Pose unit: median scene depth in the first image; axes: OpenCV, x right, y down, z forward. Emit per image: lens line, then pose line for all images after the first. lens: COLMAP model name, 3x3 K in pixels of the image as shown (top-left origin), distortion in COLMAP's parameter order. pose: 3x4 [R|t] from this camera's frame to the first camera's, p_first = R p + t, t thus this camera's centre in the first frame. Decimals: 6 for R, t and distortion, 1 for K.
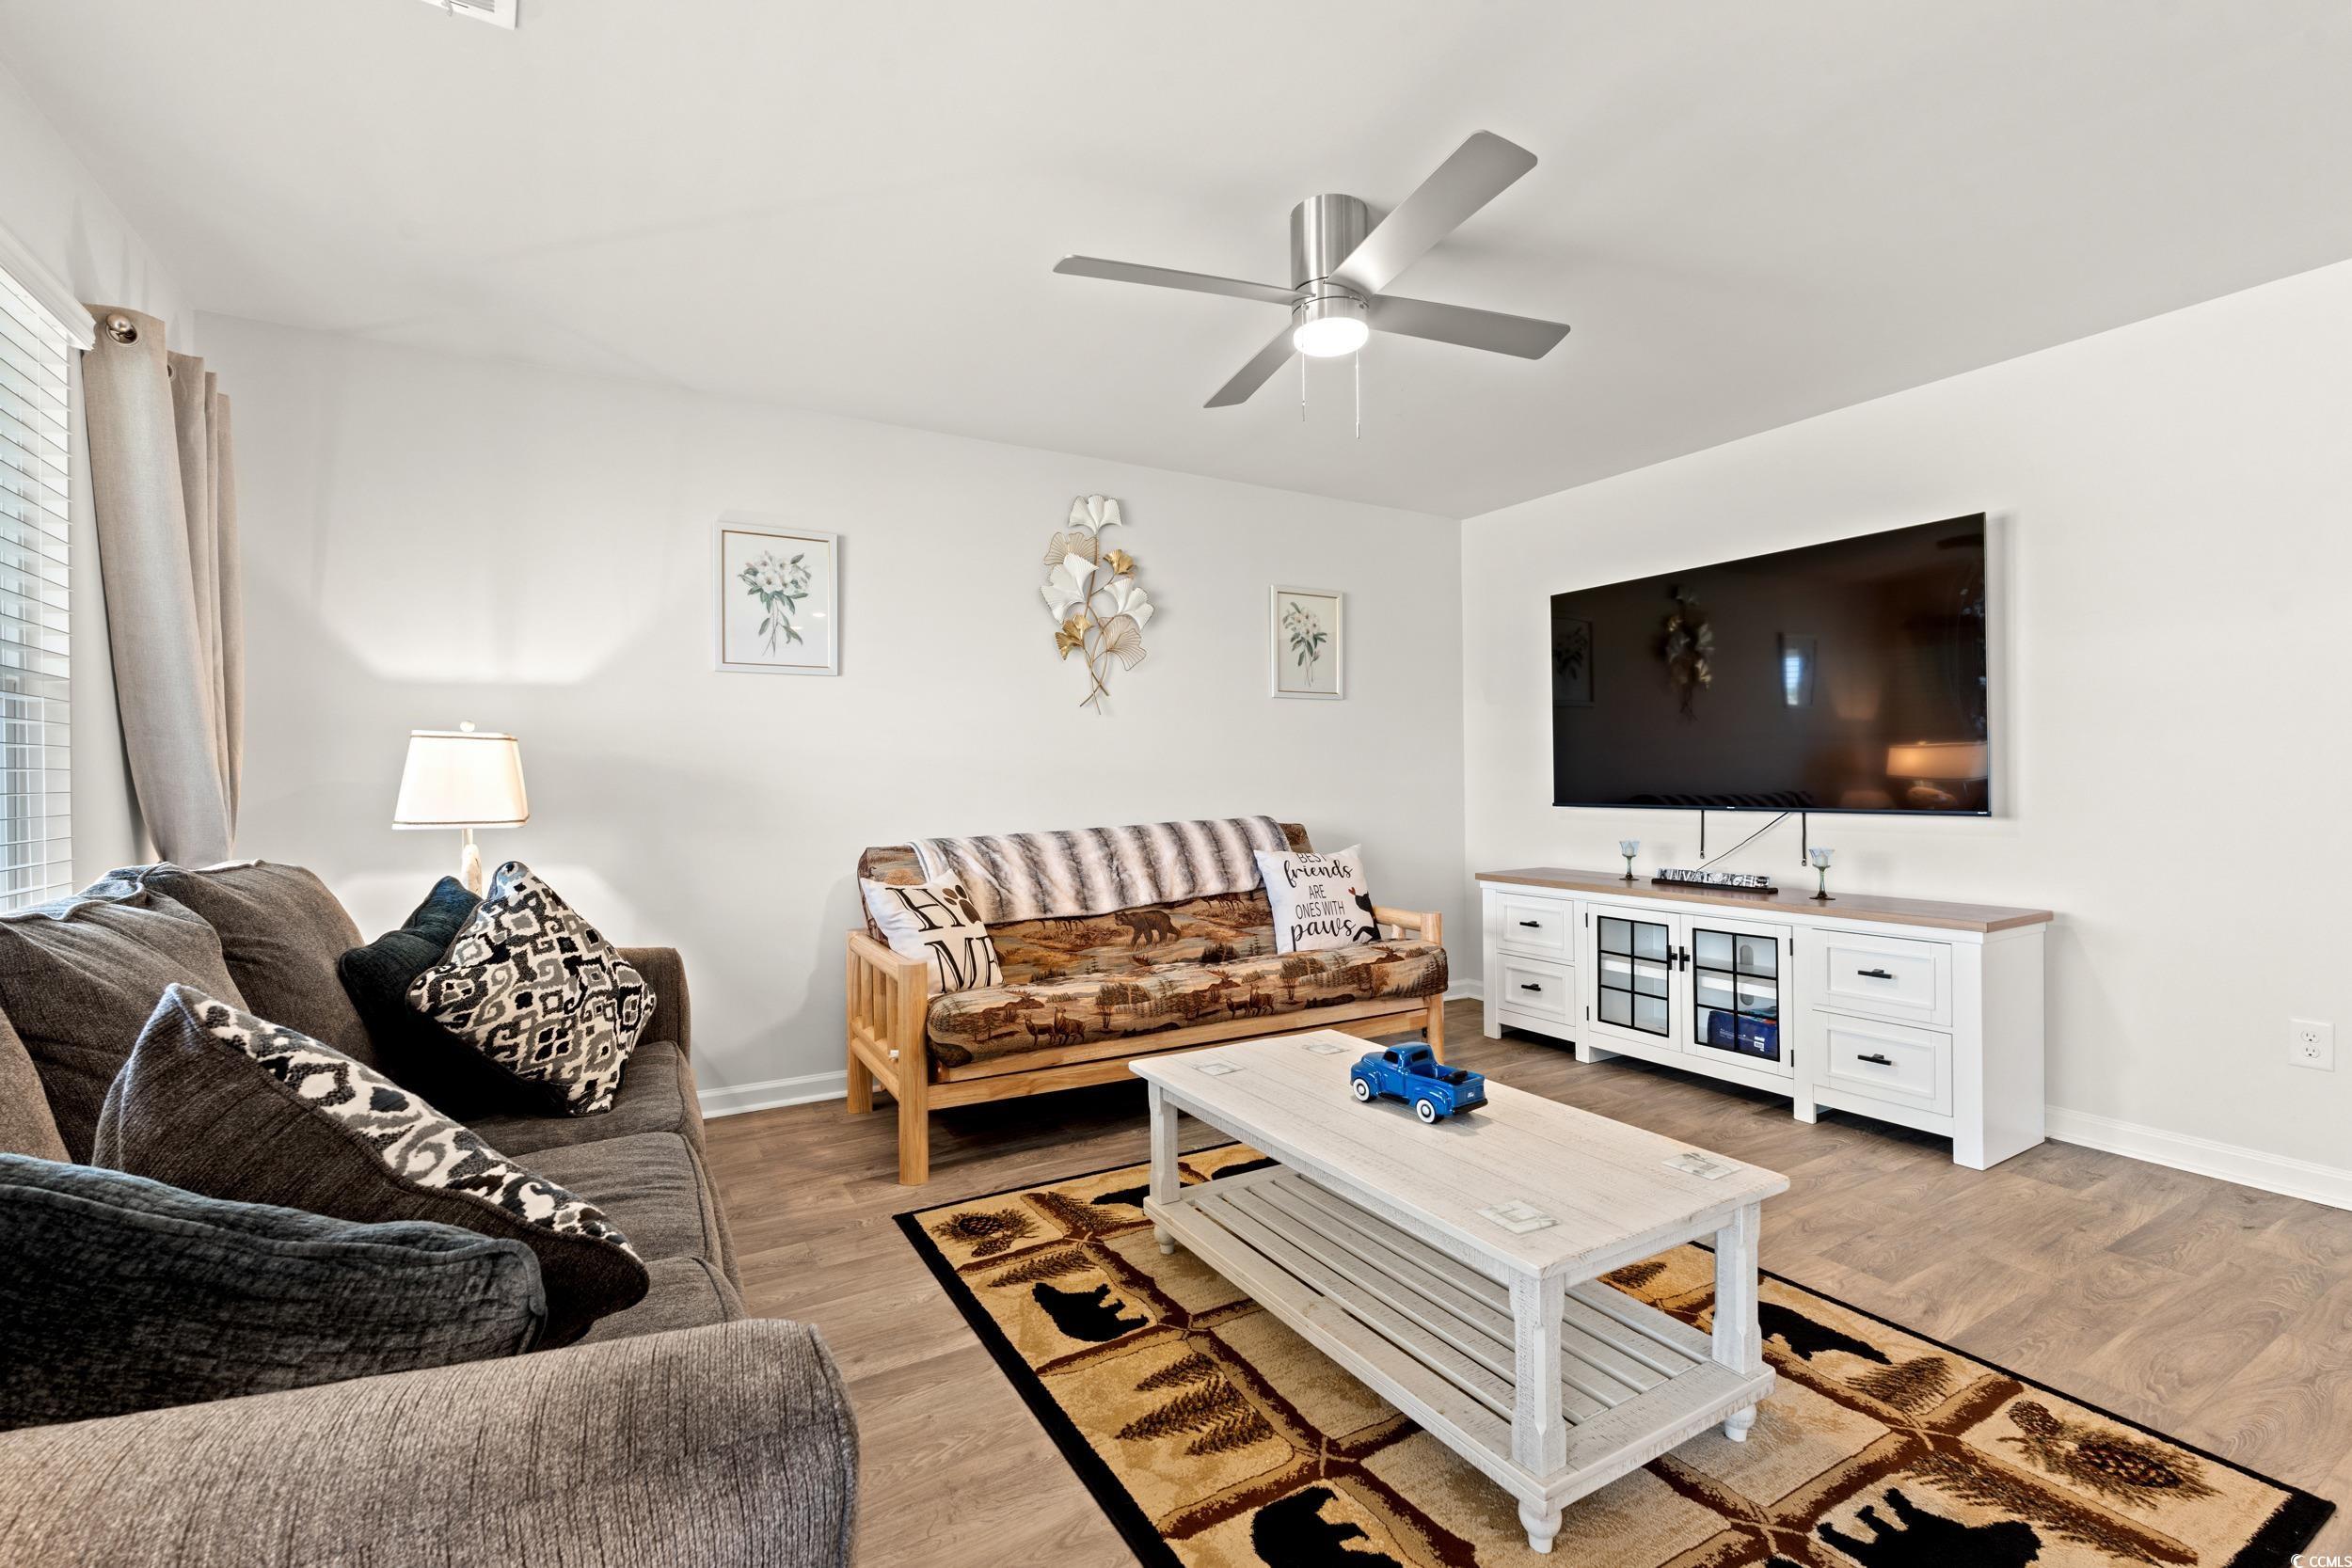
lens RADIAL K [[1032.6, 0, 1181.8], [0, 1032.6, 769.4], [0, 0, 1]] dist [-0.000705, -0.000729]
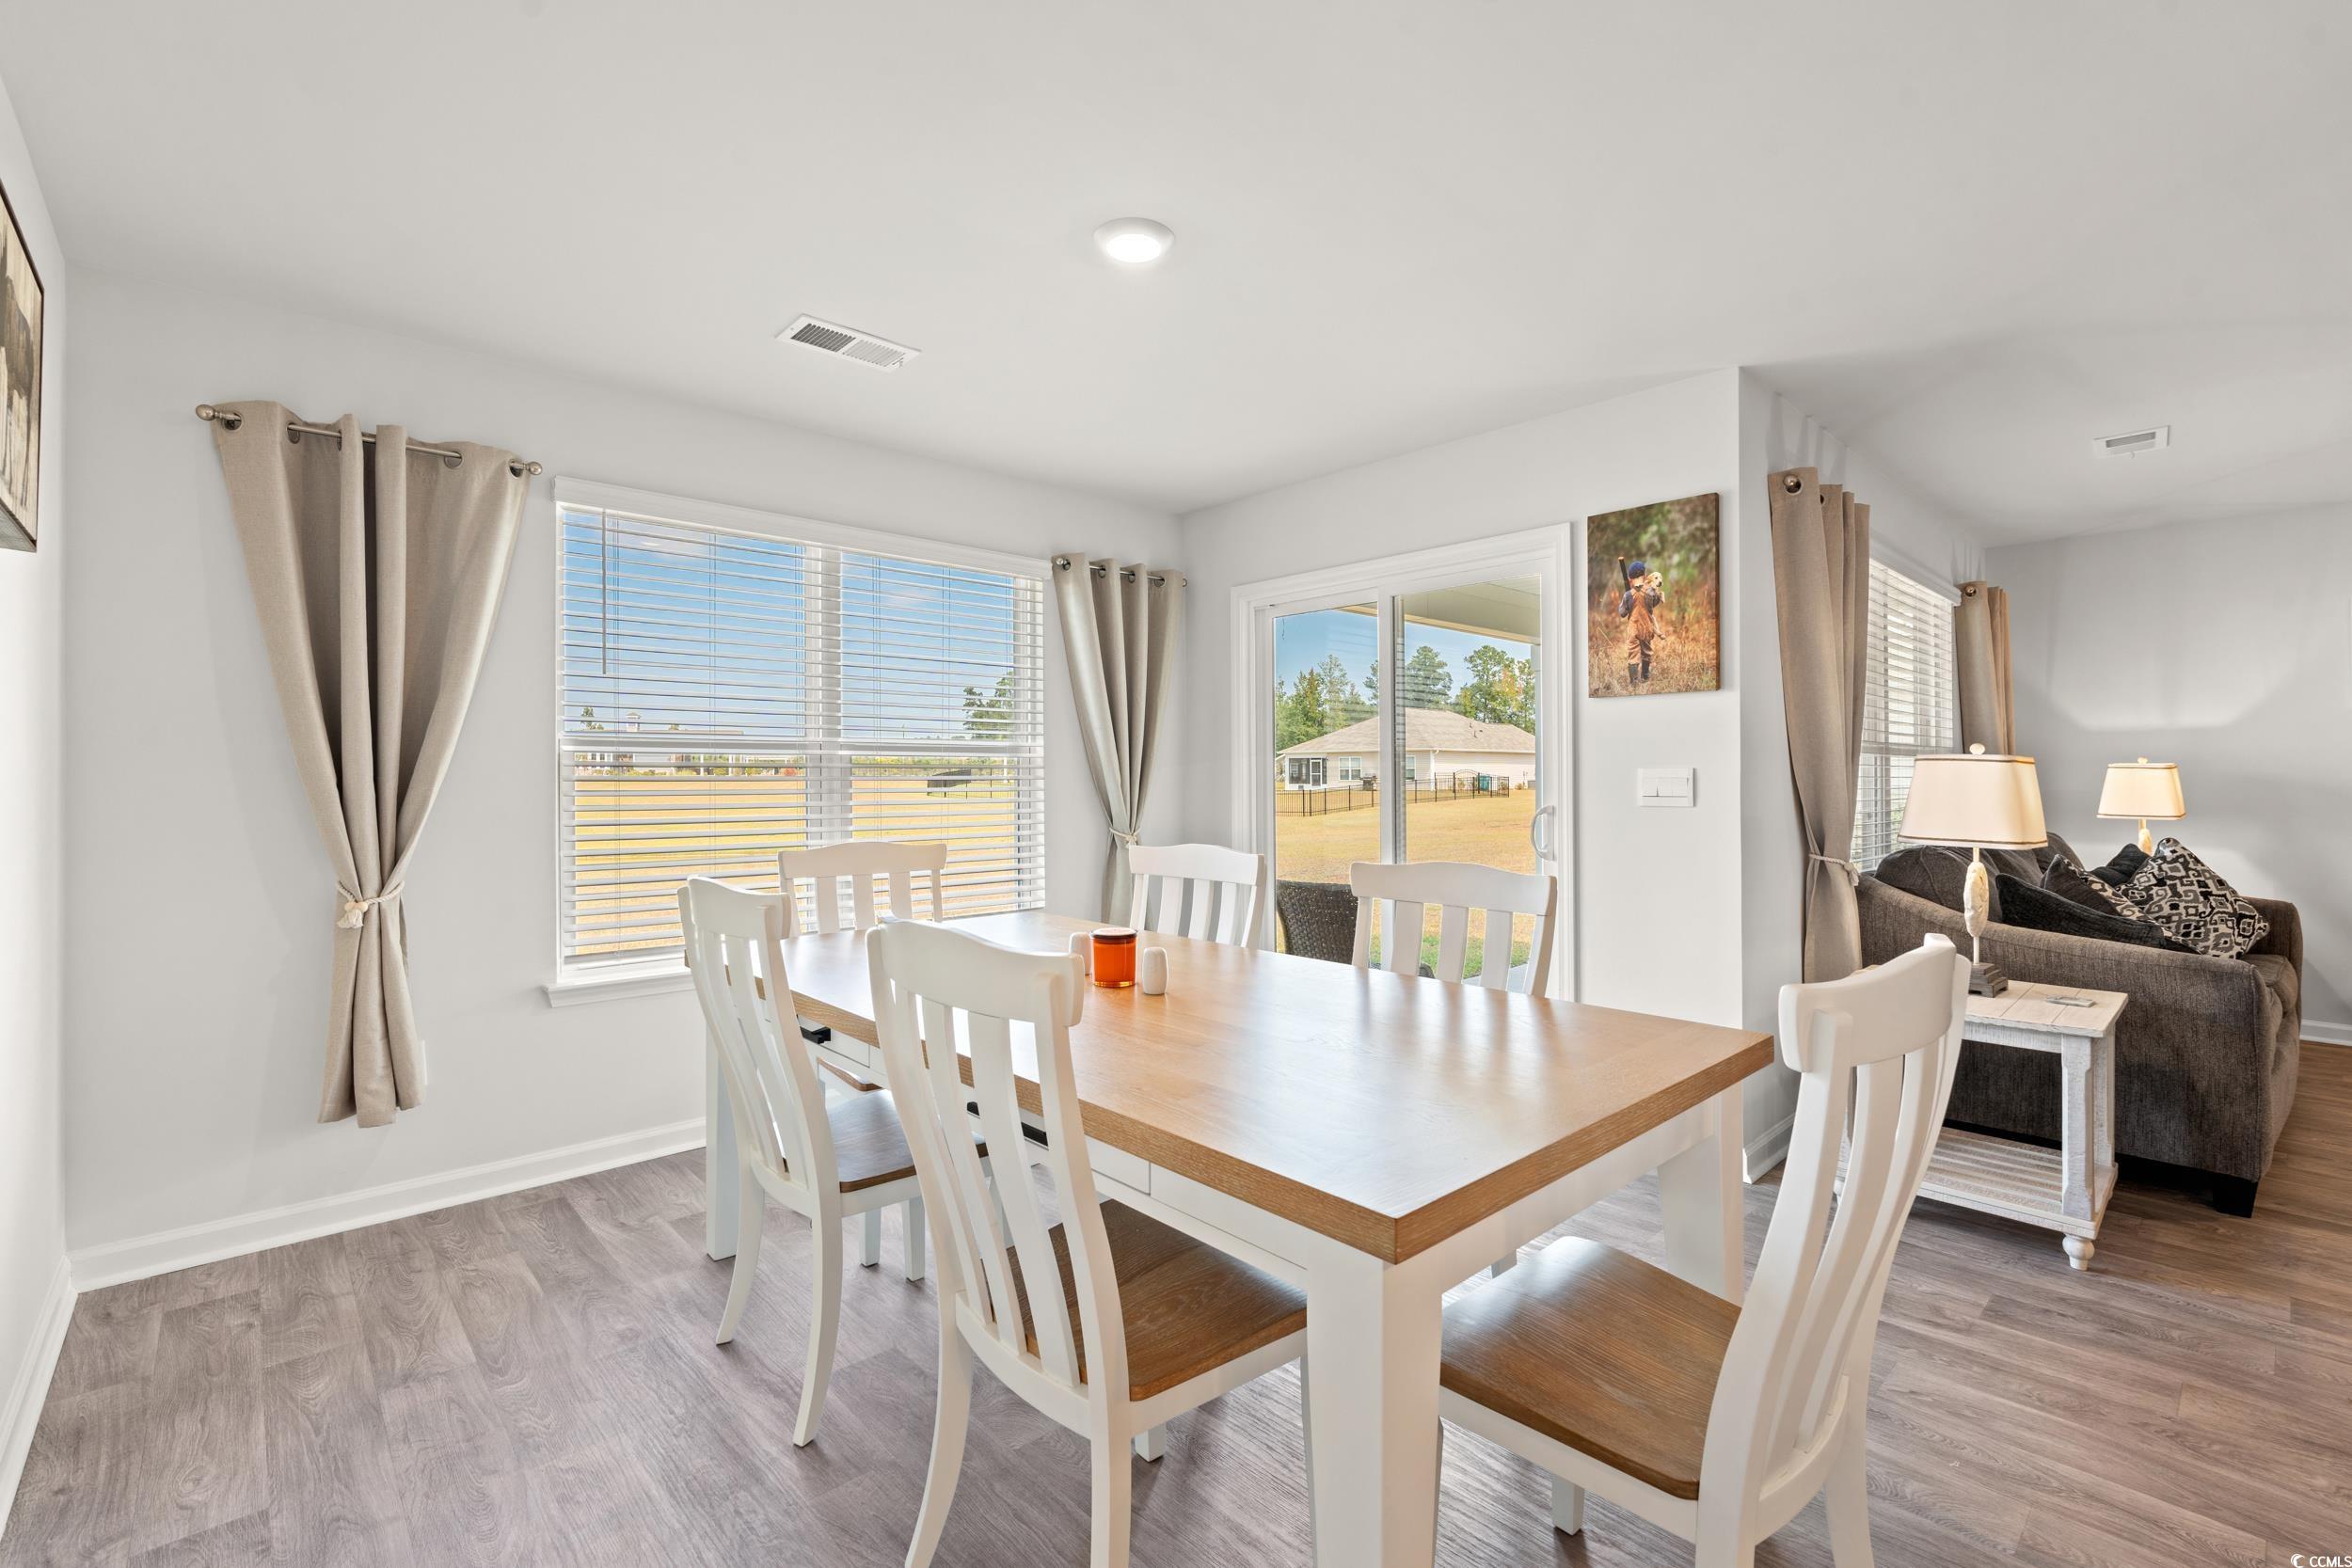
lens RADIAL K [[1032.6, 0, 1178.4], [0, 1032.6, 785.2], [0, 0, 1]] dist [-0.000705, -0.000729]
pose [[0.212776, 0.012613, -0.977020, 0.834742], [0.012888, 0.999793, 0.015714, -0.062037], [0.977016, -0.015935, 0.212570, -1.209036]]
